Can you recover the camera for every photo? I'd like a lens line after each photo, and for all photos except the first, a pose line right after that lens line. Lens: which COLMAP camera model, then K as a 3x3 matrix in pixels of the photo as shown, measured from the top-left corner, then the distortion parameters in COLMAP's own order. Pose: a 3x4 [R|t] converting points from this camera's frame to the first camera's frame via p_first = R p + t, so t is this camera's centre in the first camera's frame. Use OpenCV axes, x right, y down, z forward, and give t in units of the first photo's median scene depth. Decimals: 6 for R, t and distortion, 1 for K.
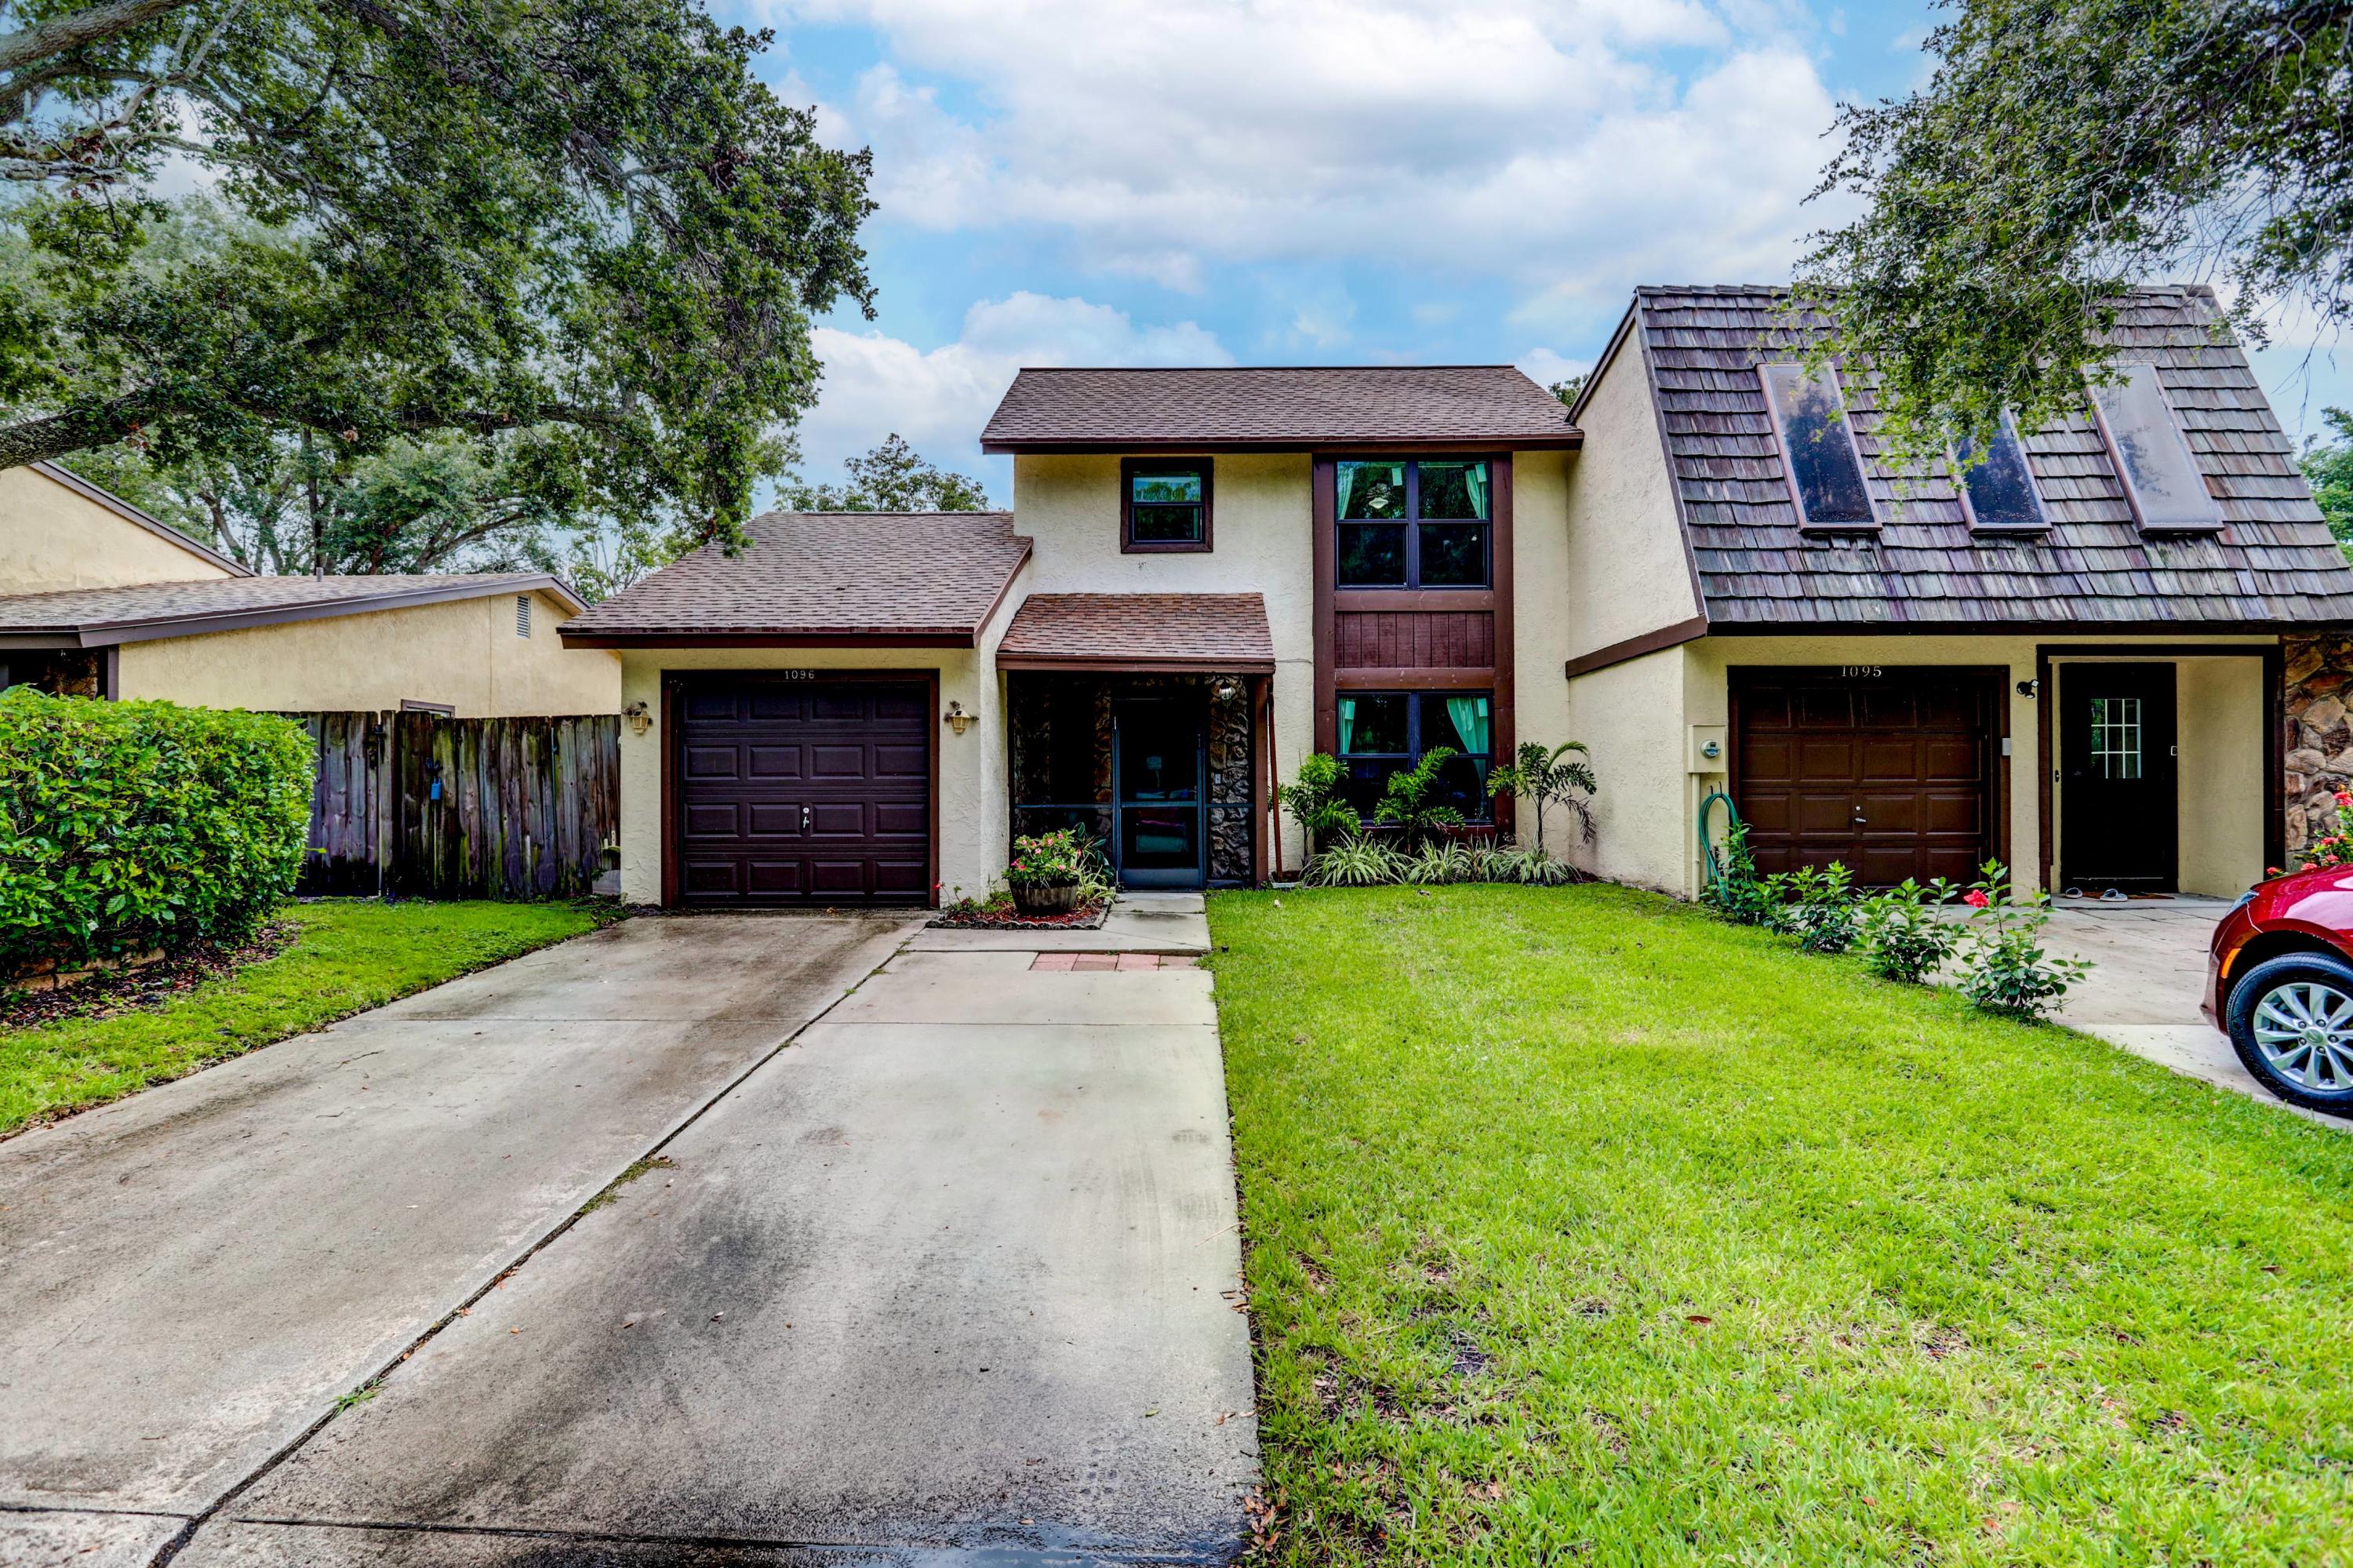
lens RADIAL K [[1245.2, 0, 1182.3], [0, 1245.2, 784.7], [0, 0, 1]] dist [-0.011958, 0.006356]
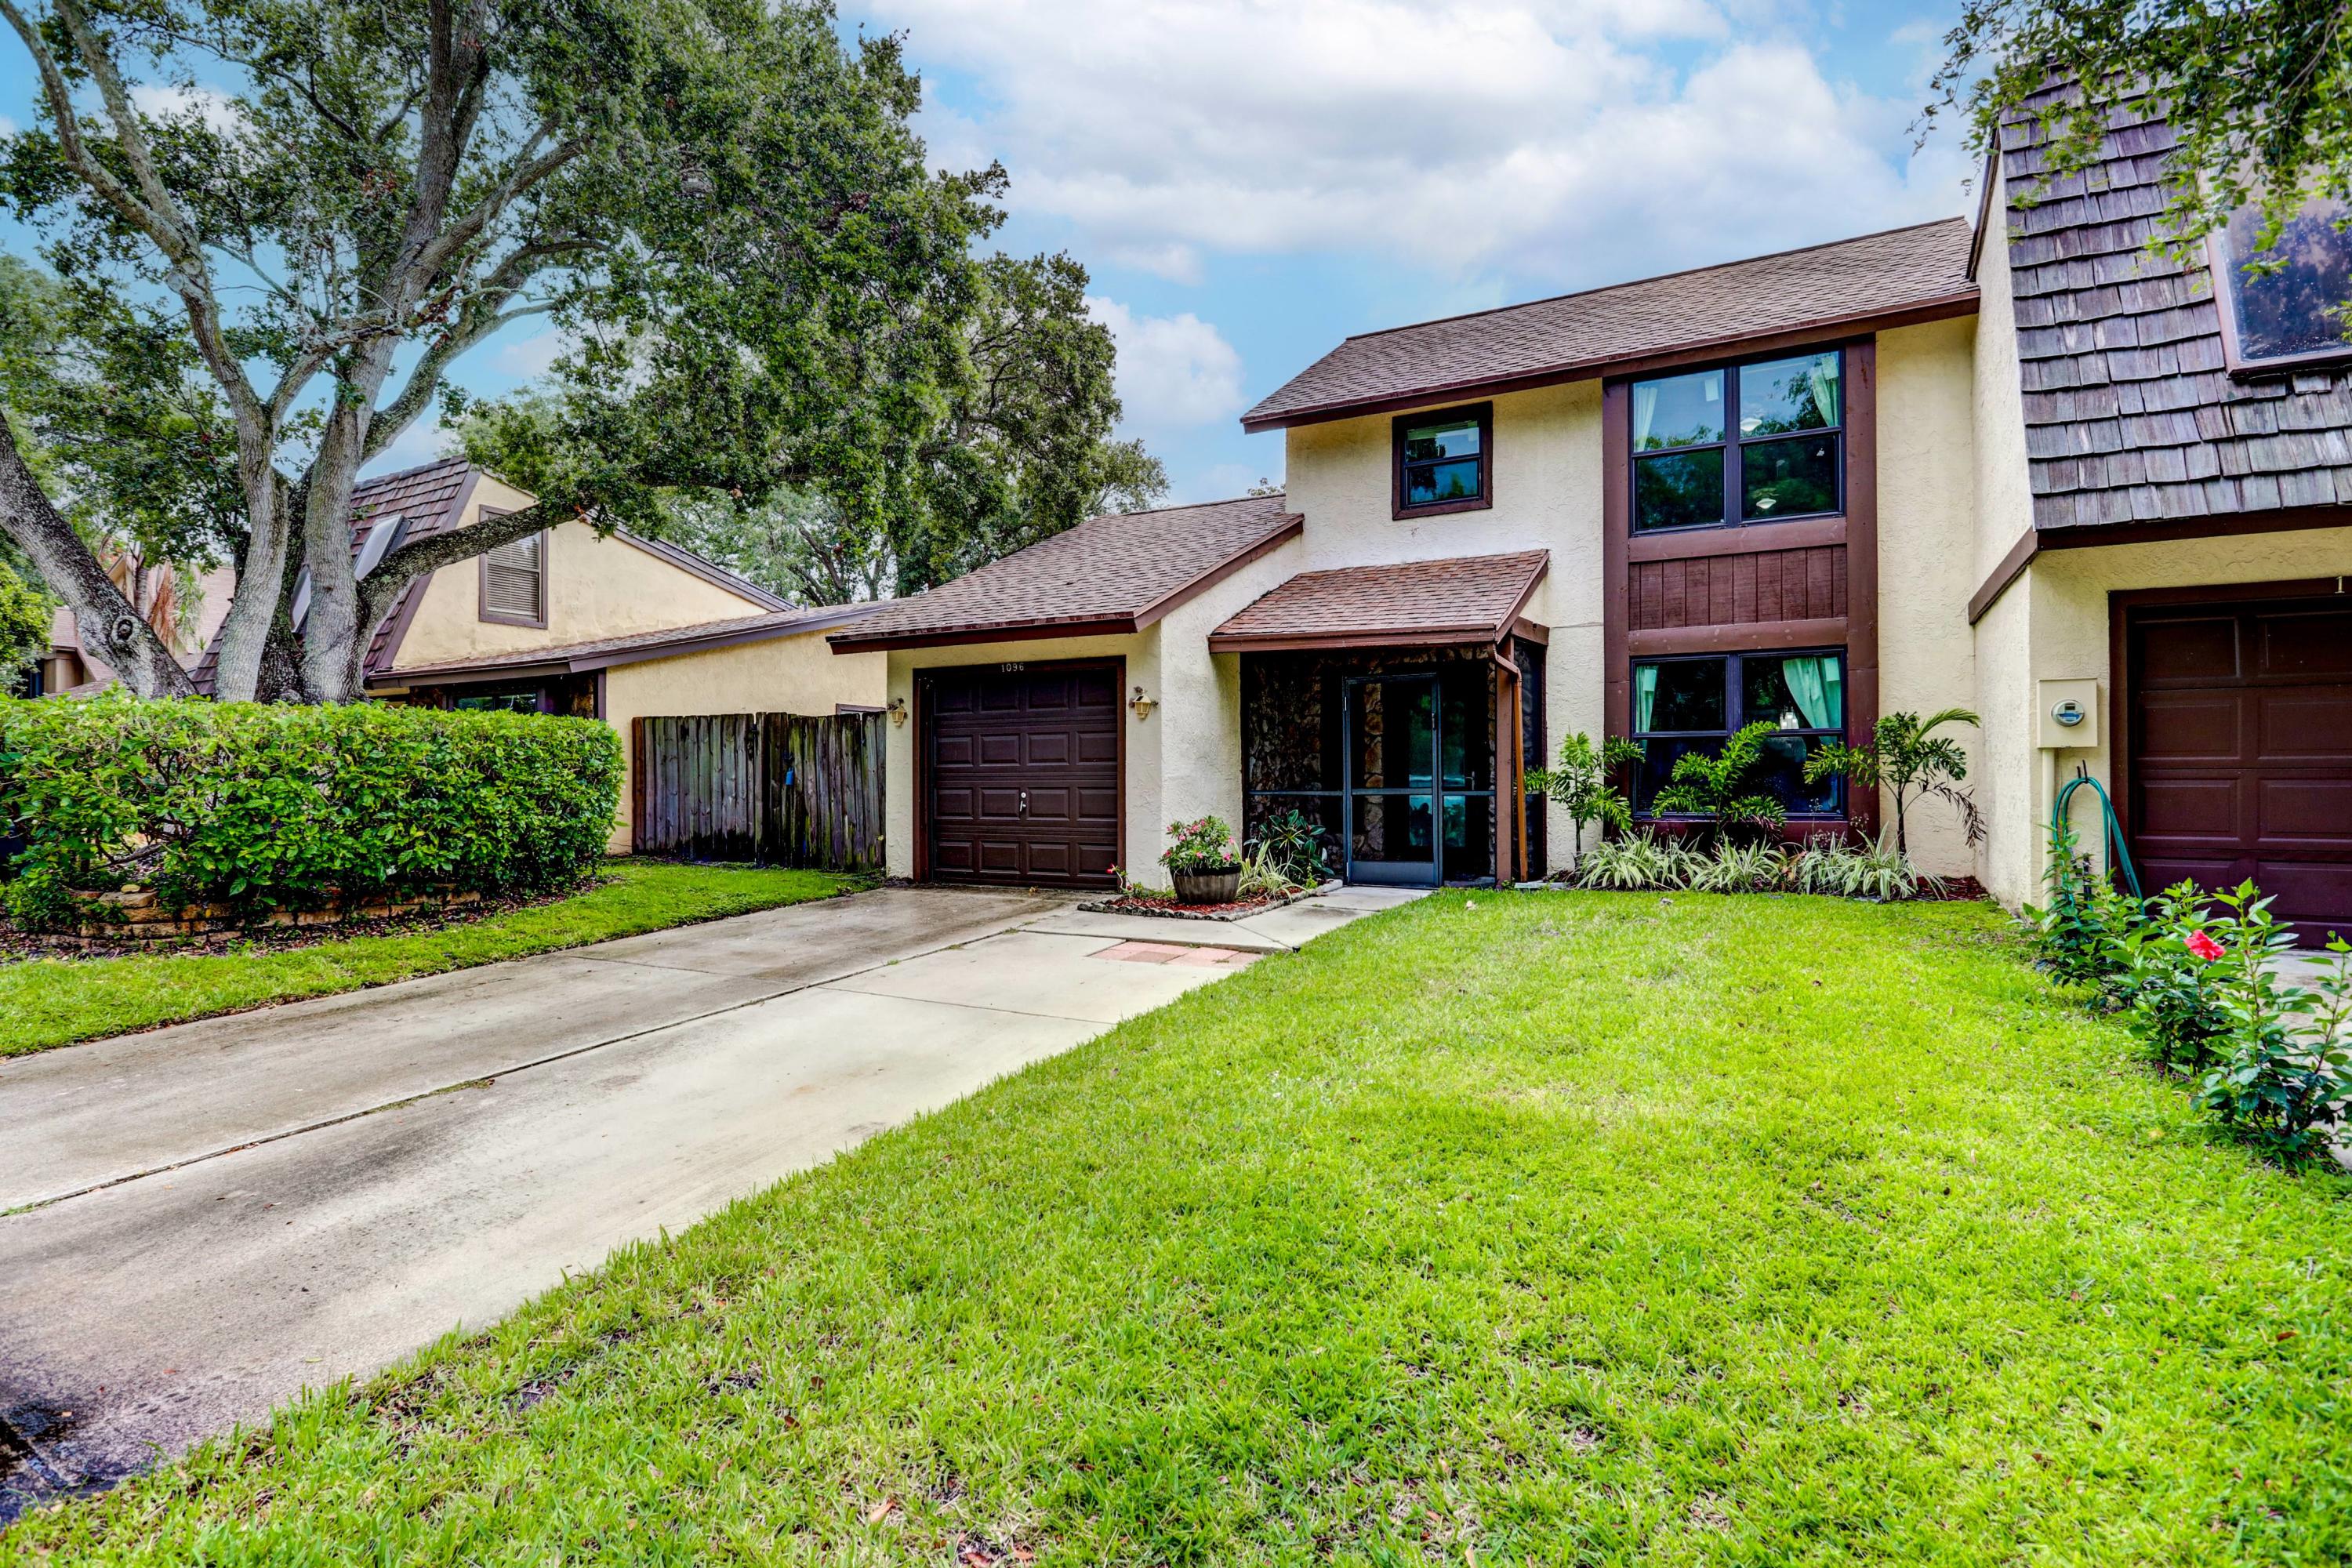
lens RADIAL K [[1244.7, 0, 1174.0], [0, 1244.7, 788.7], [0, 0, 1]] dist [-0.011958, 0.006356]
pose [[0.859160, 0.002552, -0.511700, 0.345372], [0.001624, 0.999969, 0.007714, 0.007068], [0.511704, -0.007458, 0.859129, 0.149596]]
